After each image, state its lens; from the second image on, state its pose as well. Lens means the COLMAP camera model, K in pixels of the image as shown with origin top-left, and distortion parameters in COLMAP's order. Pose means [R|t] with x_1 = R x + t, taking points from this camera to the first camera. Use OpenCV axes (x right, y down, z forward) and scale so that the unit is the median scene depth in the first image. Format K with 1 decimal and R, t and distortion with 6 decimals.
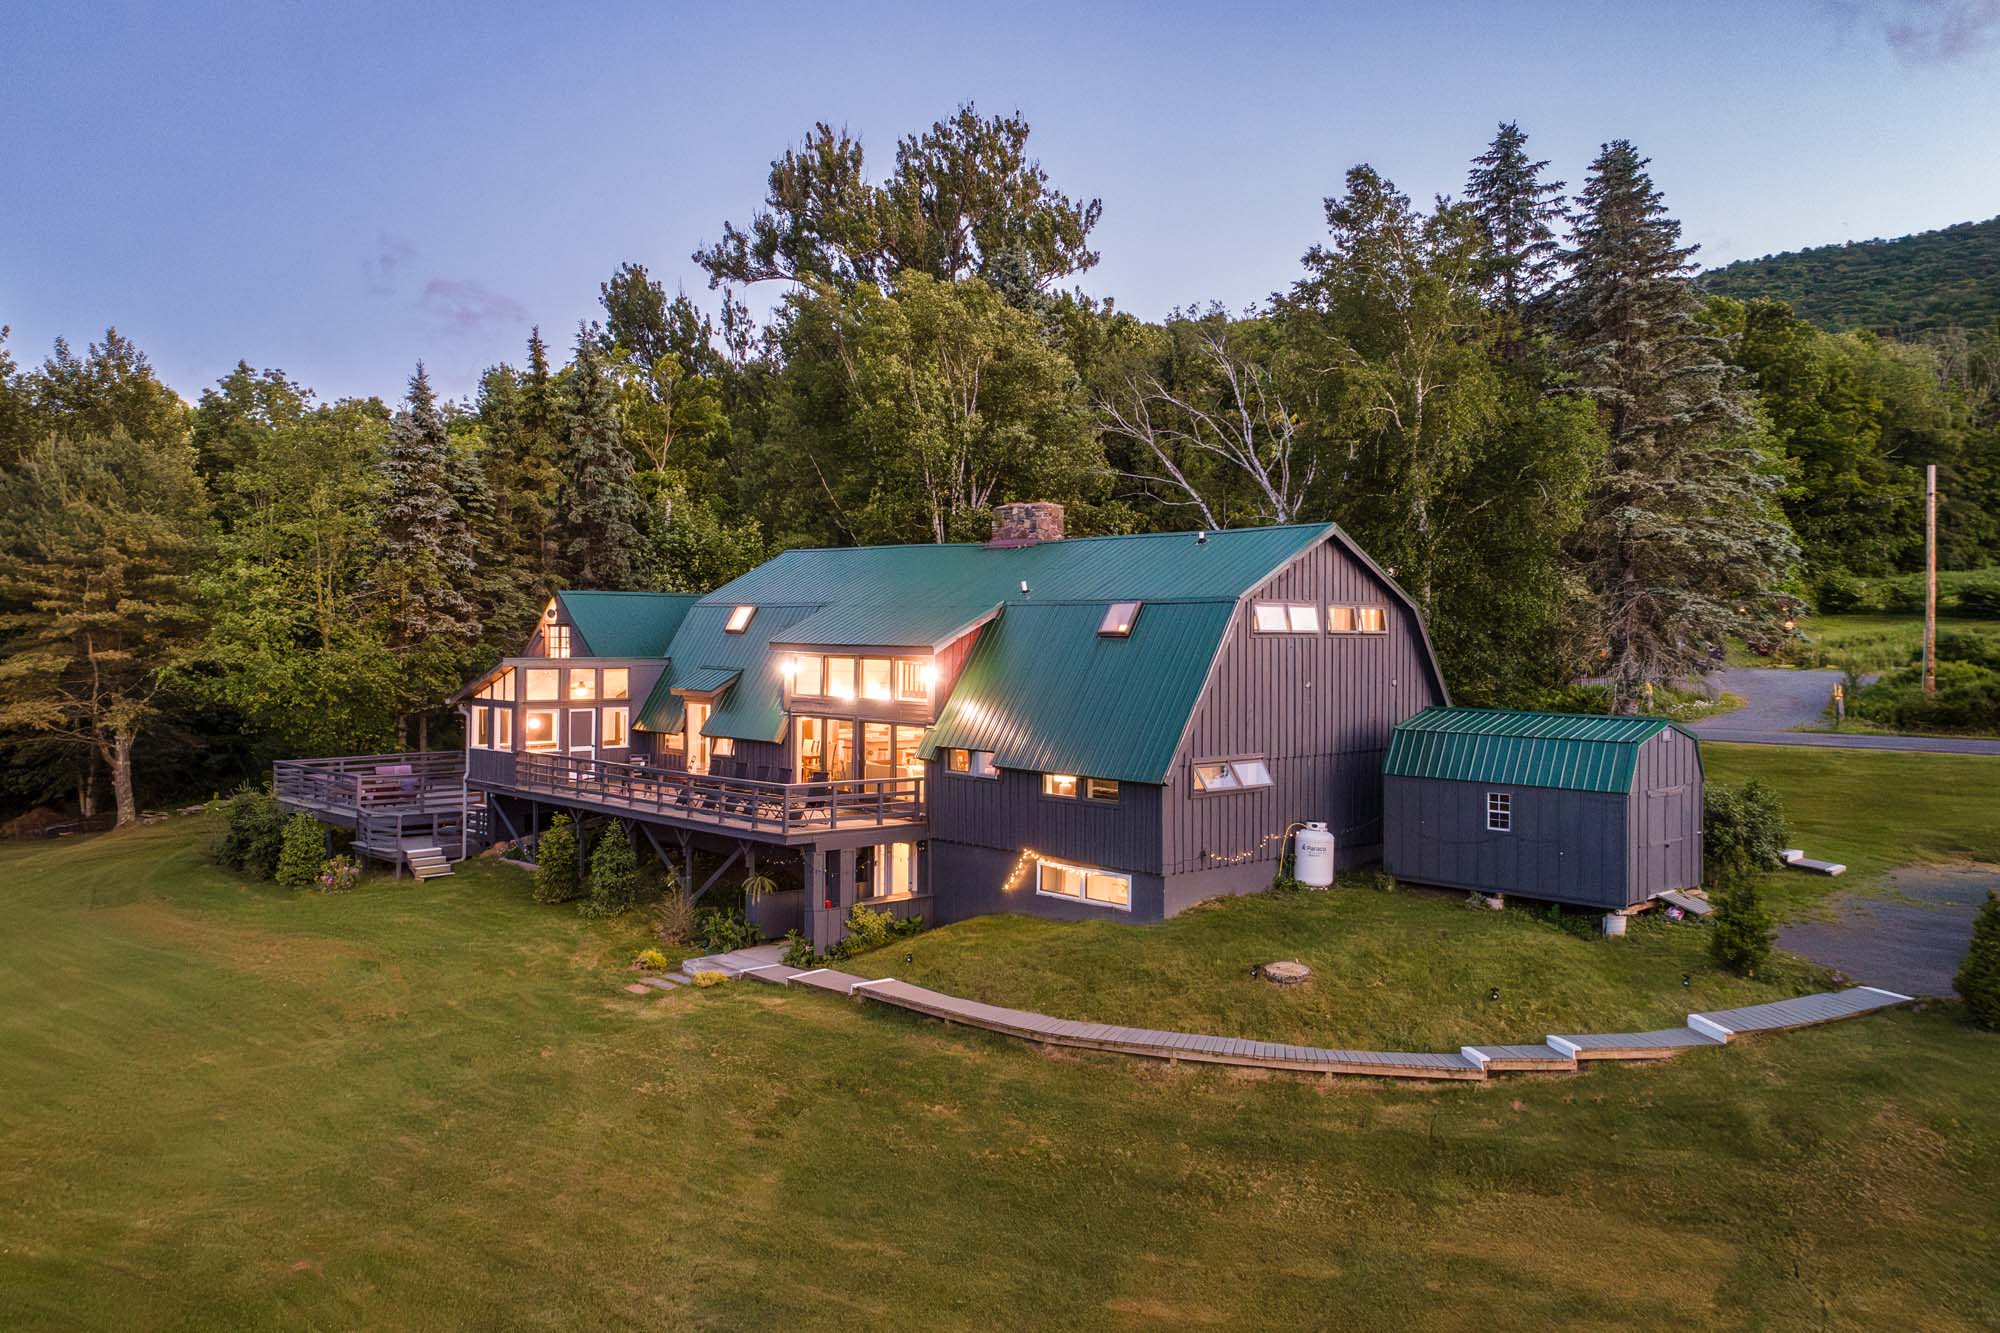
lens RADIAL K [[1548.8, 0, 999.2], [0, 1548.8, 666.0], [0, 0, 1]] dist [-0.012328, 0.001209]
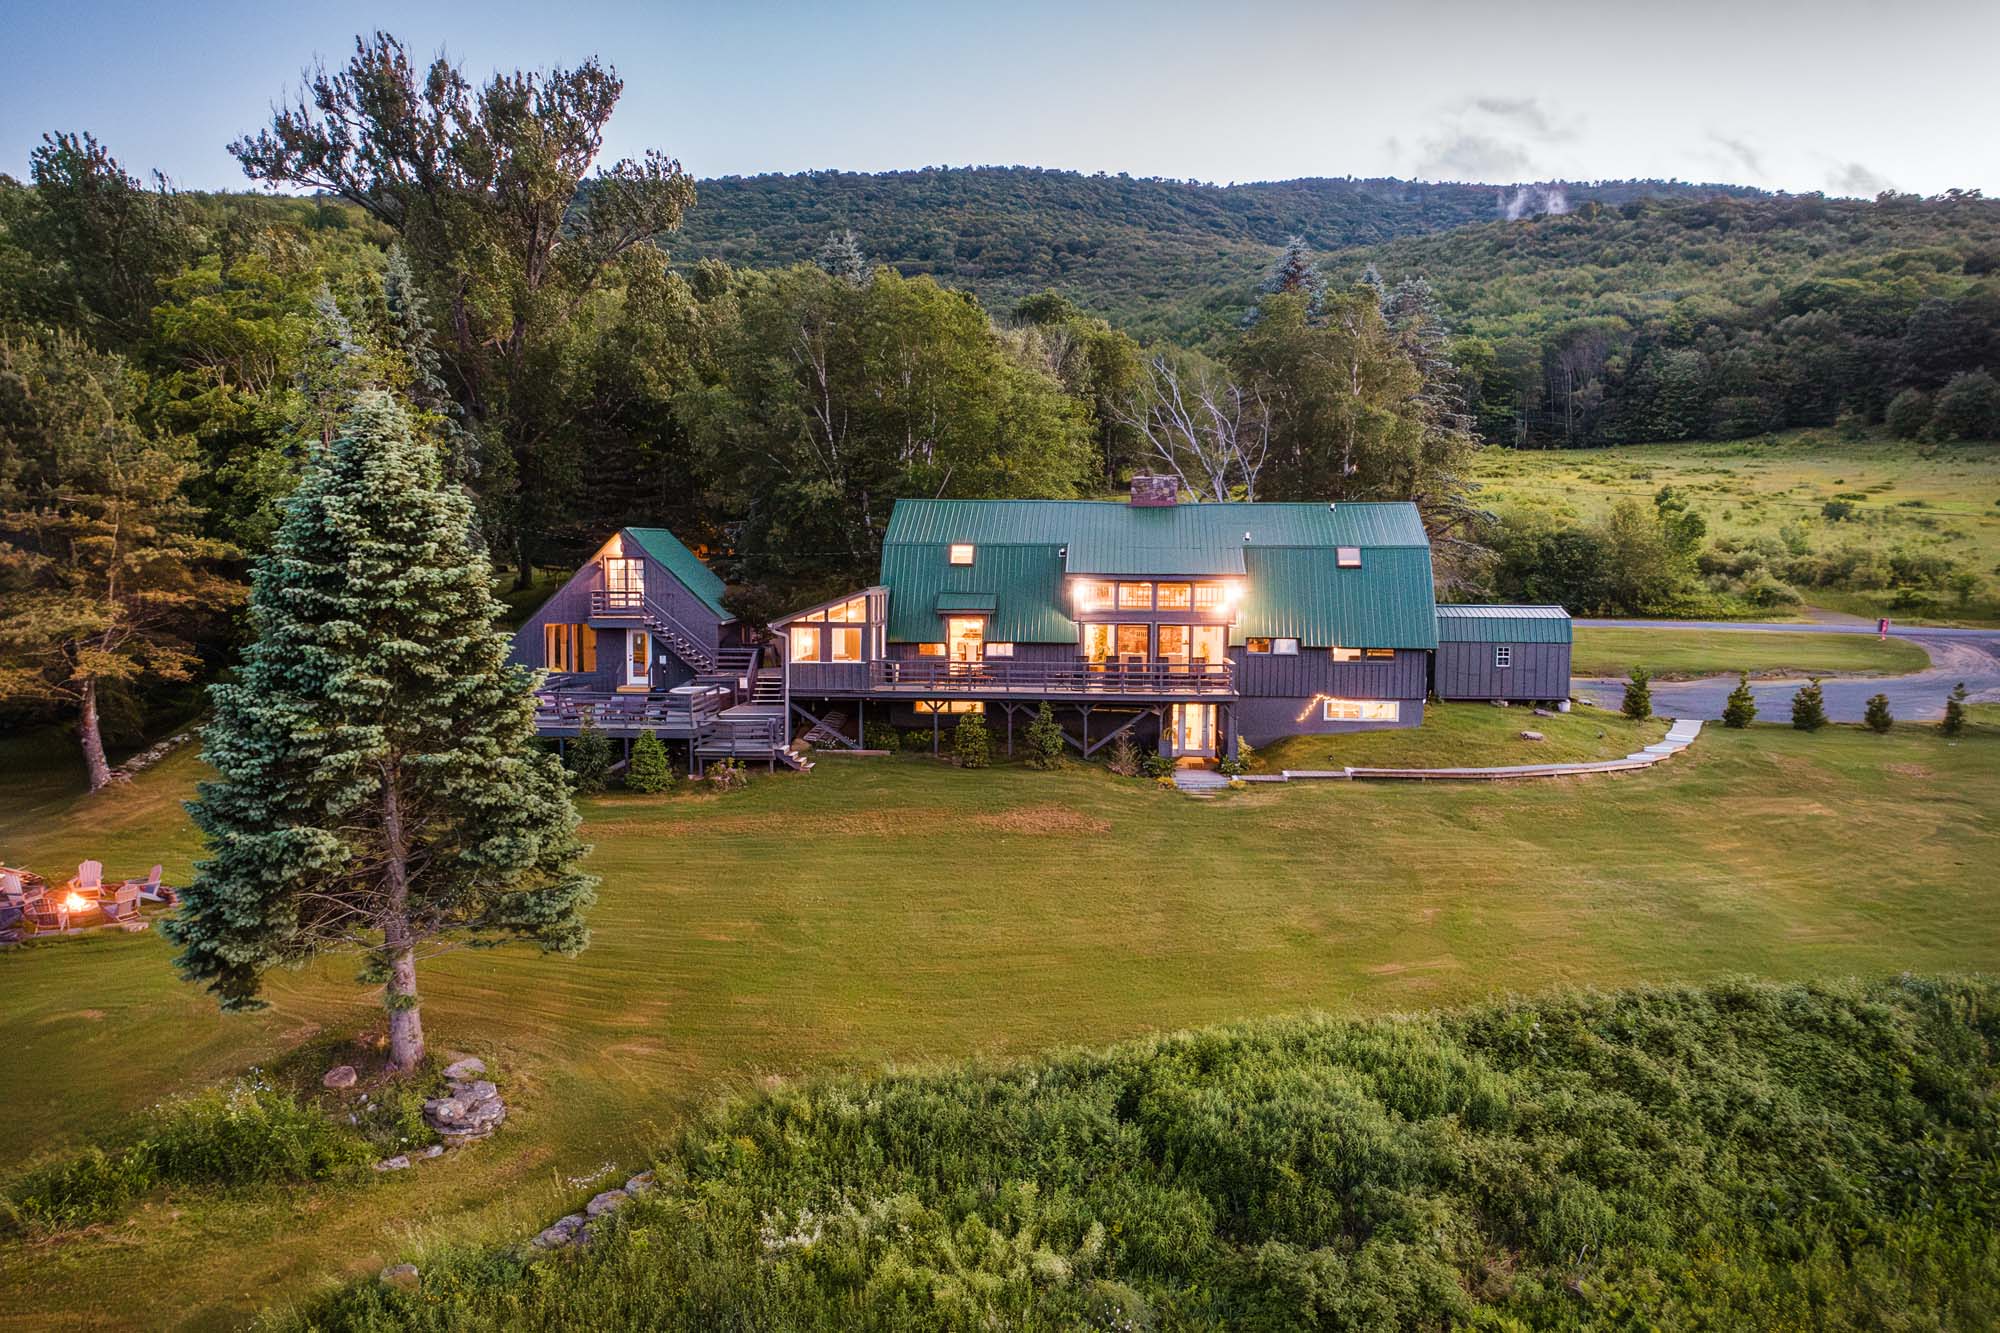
lens RADIAL K [[1548.8, 0, 1039.0], [0, 1548.8, 704.9], [0, 0, 1]] dist [-0.012328, 0.001209]
pose [[0.741297, -0.071043, 0.667406, -1.158169], [0.016291, 0.995994, 0.087926, -0.020724], [-0.670979, -0.054307, 0.739485, -0.035504]]
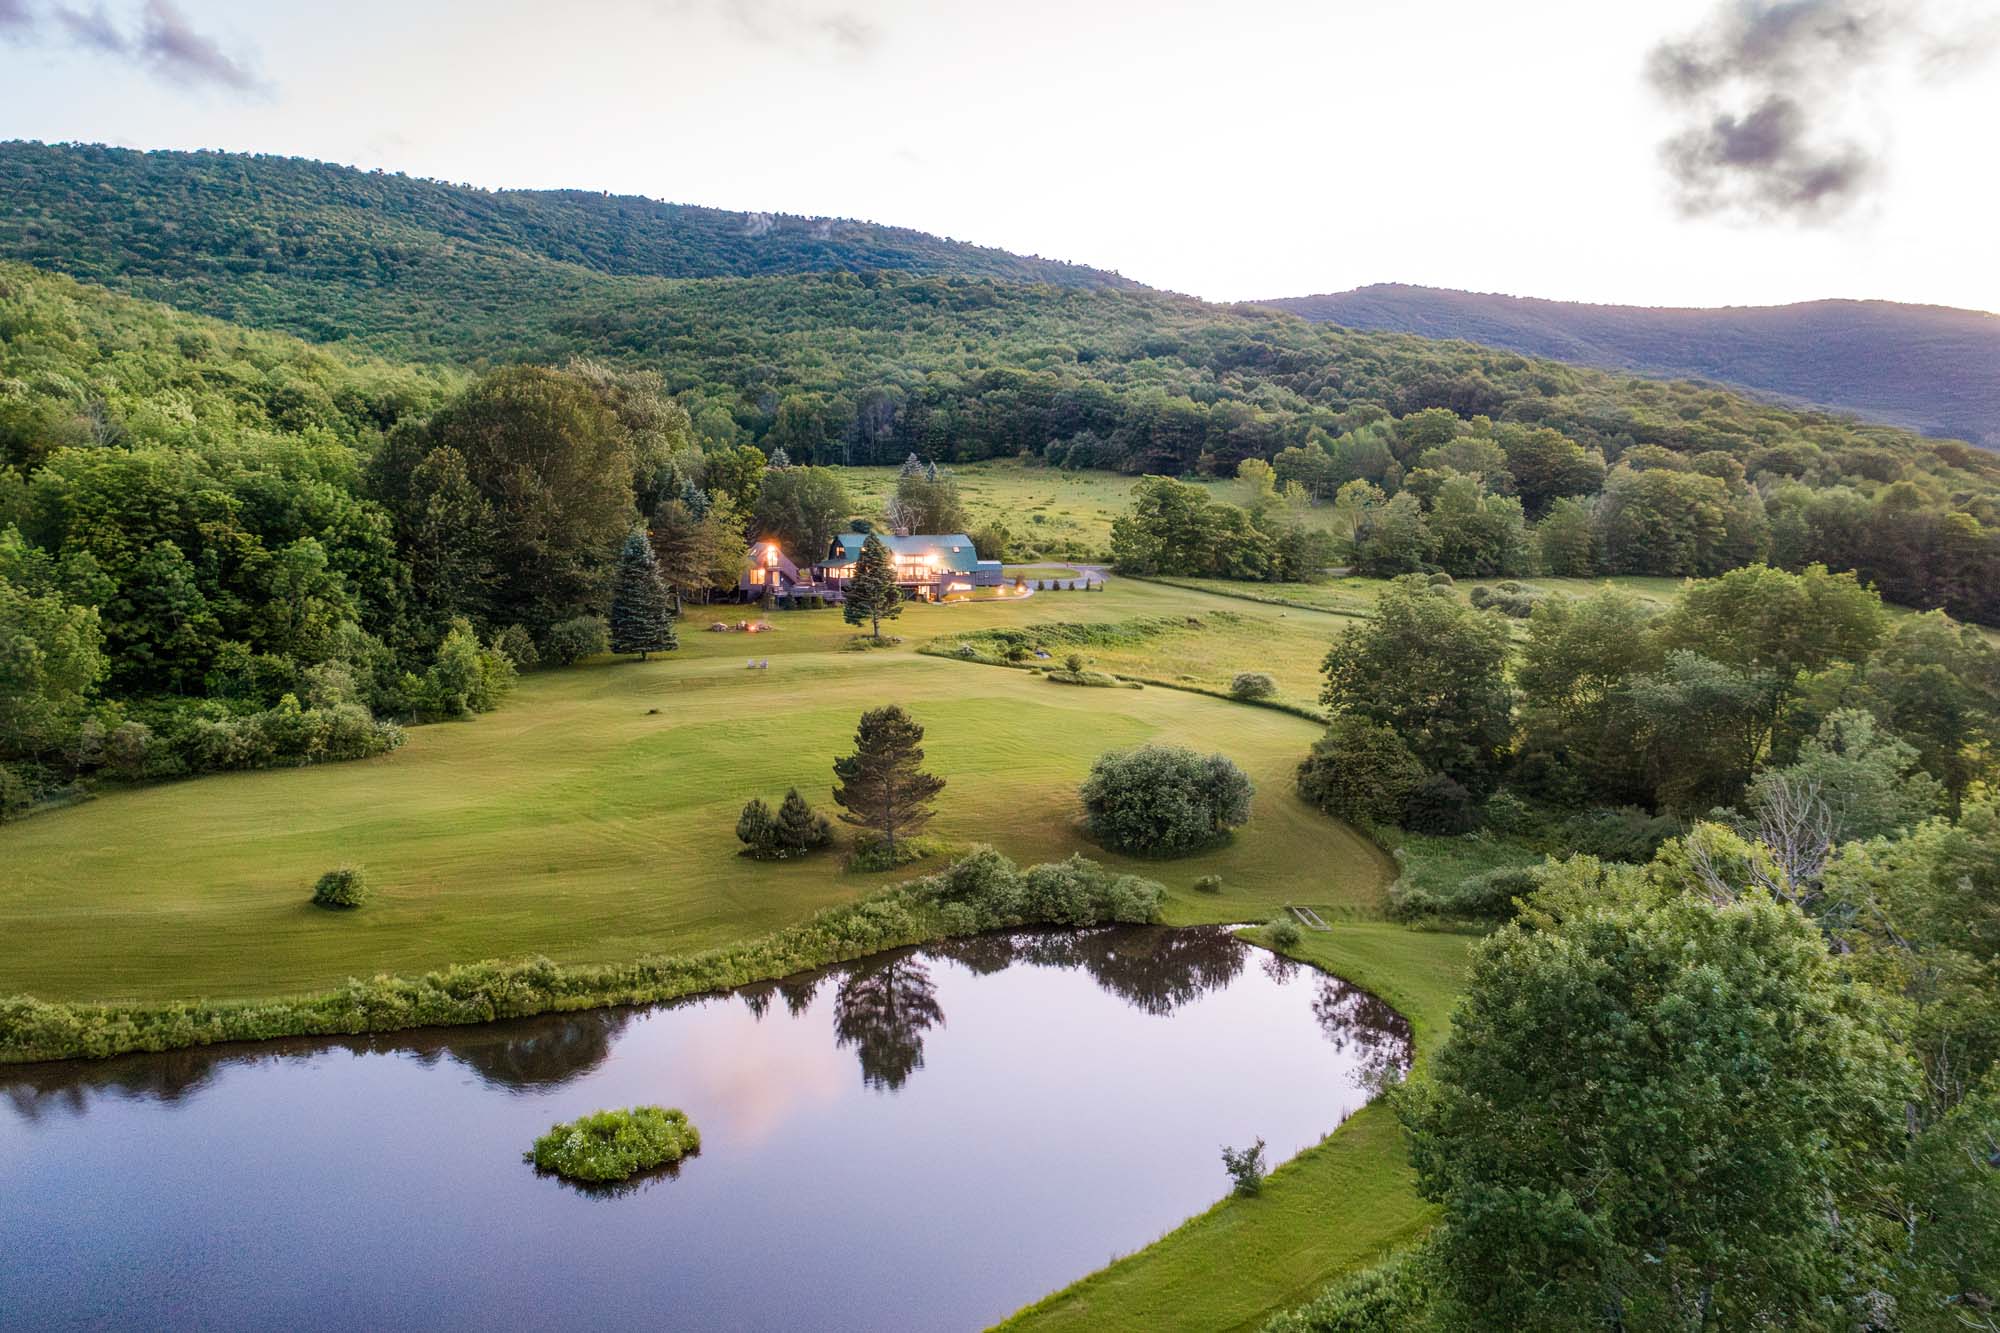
lens RADIAL K [[1548.8, 0, 1000.4], [0, 1548.8, 666.0], [0, 0, 1]] dist [-0.012328, 0.001209]
pose [[0.342724, -0.099073, 0.934197, -5.522177], [0.021067, 0.994984, 0.097791, -0.158922], [-0.939200, -0.013835, 0.343092, -1.351235]]
